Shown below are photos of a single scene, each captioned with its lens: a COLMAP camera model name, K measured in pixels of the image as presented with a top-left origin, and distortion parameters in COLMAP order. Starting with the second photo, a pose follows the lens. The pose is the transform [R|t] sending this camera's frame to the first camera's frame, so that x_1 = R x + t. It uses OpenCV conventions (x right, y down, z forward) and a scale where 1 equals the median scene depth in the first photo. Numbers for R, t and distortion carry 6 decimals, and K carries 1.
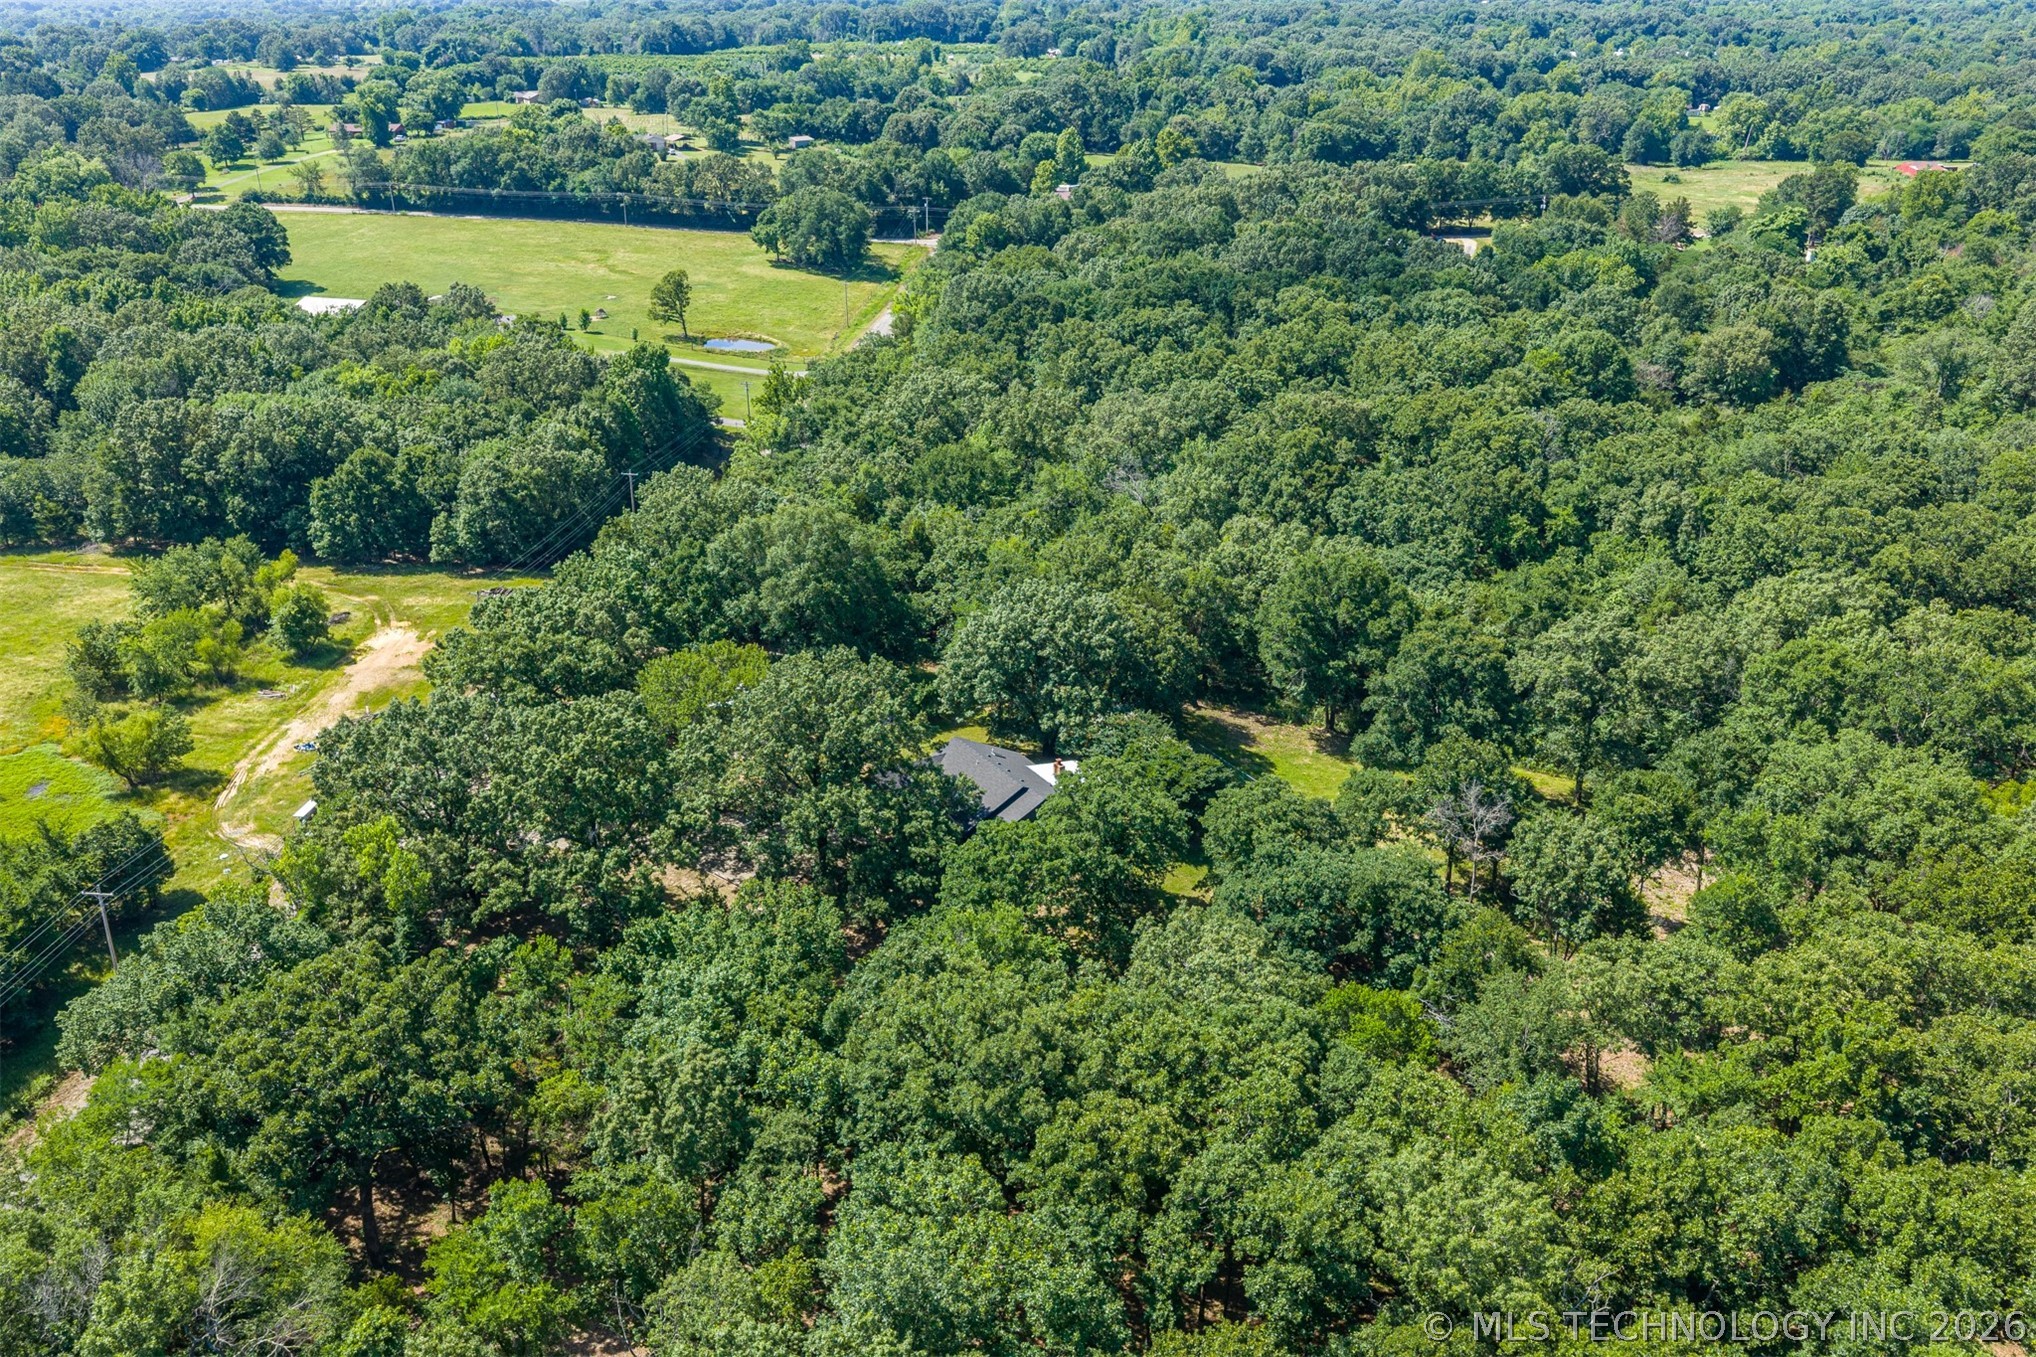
lens RADIAL K [[1677.9, 0, 1020.9], [0, 1677.9, 685.4], [0, 0, 1]] dist [0.008162, -0.012162]
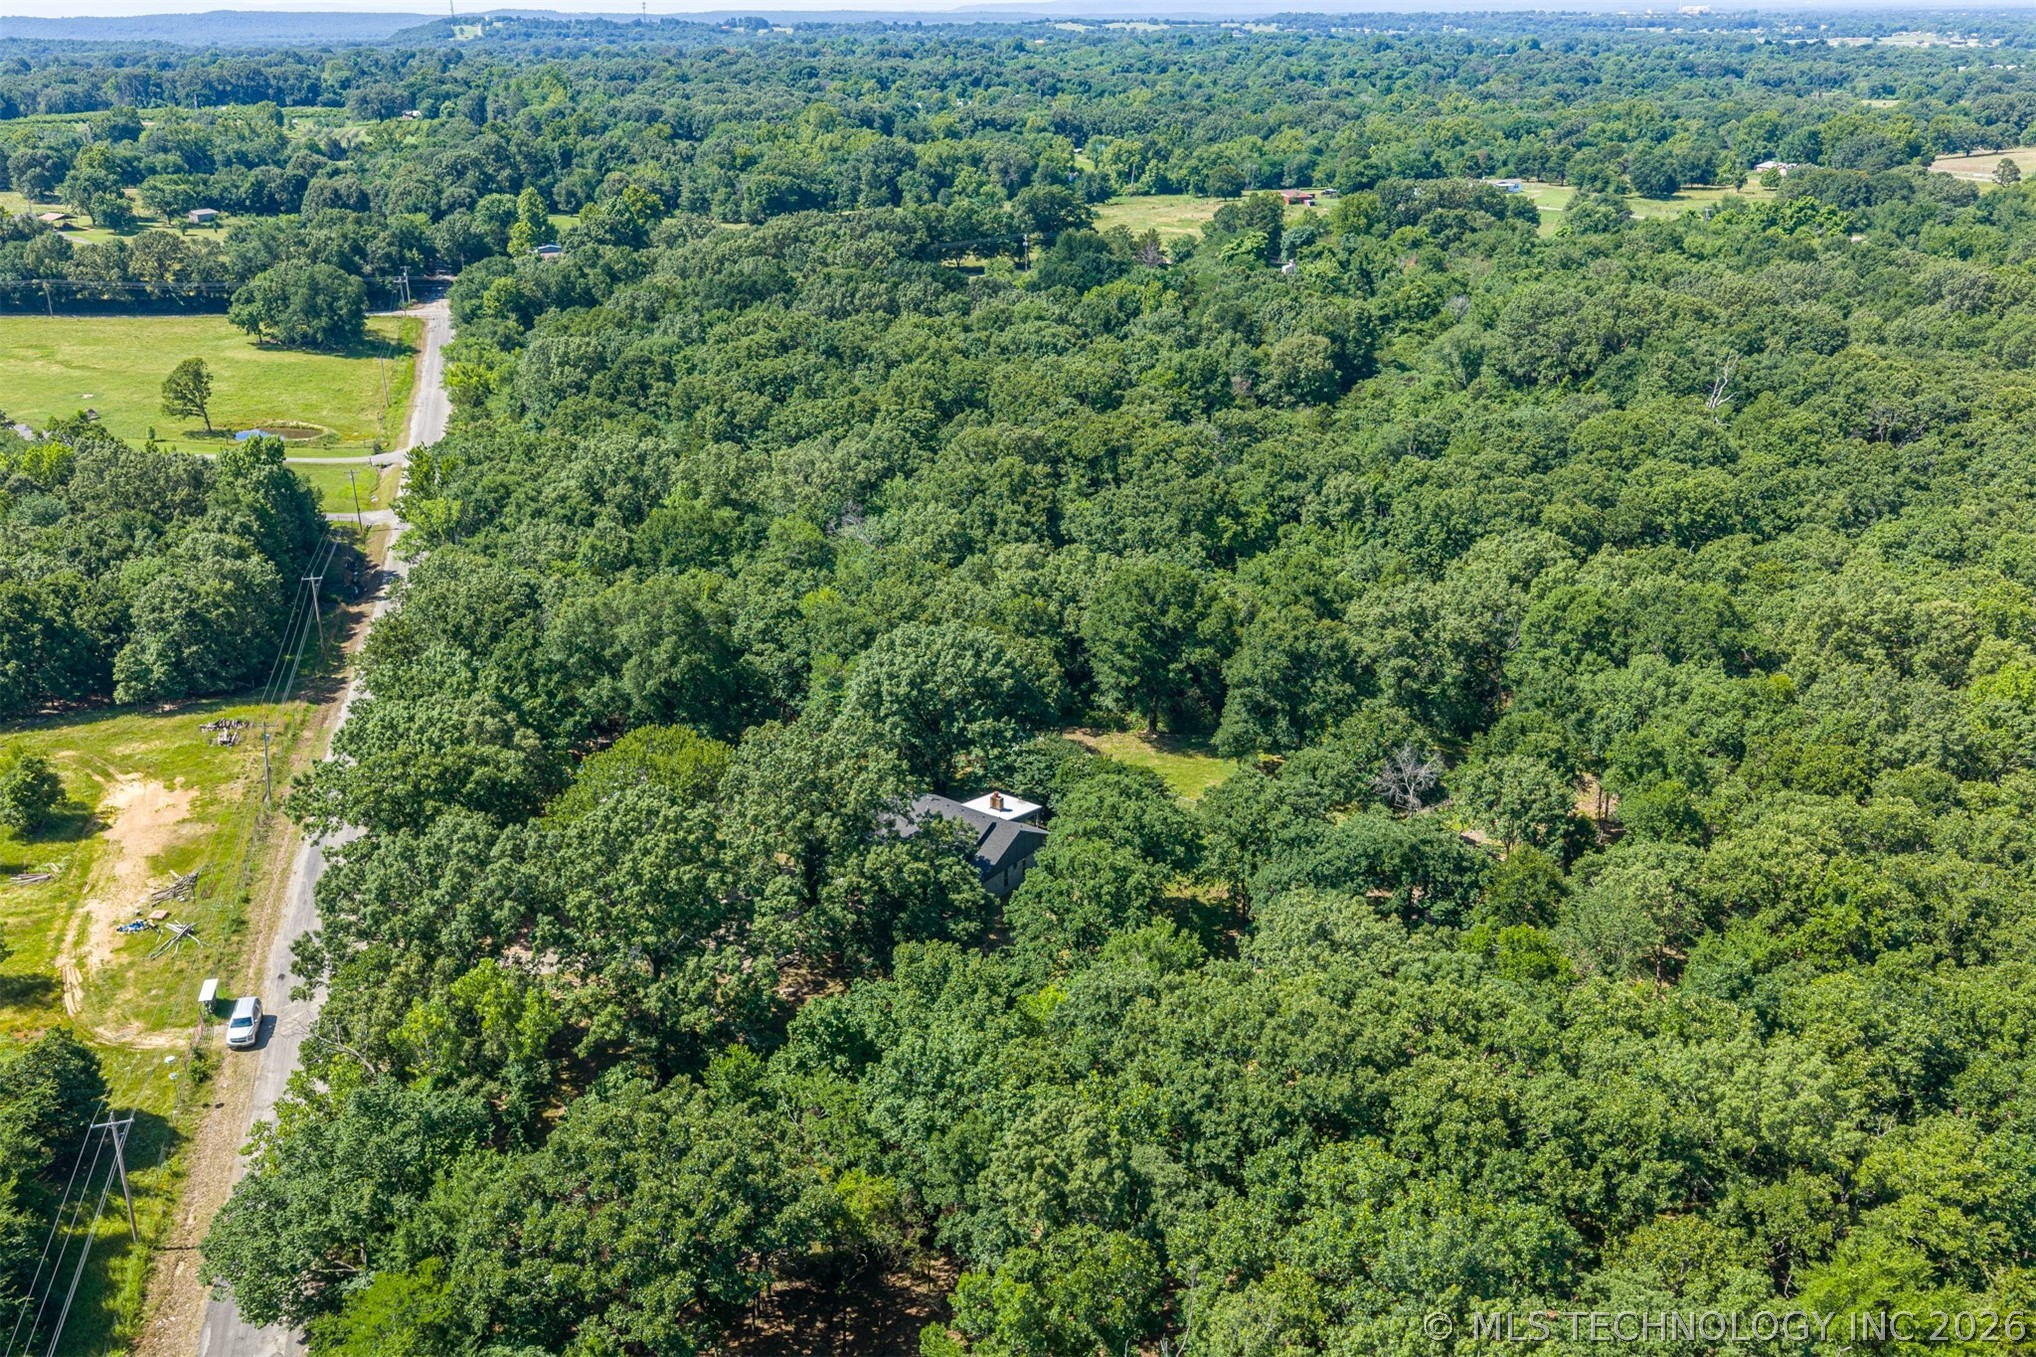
lens RADIAL K [[1677.9, 0, 1020.9], [0, 1677.9, 685.4], [0, 0, 1]] dist [0.008162, -0.012162]
pose [[0.926966, -0.140723, 0.347753, -0.129726], [0.151036, 0.988525, -0.002580, -0.006317], [-0.343399, 0.054915, 0.937583, 0.019035]]
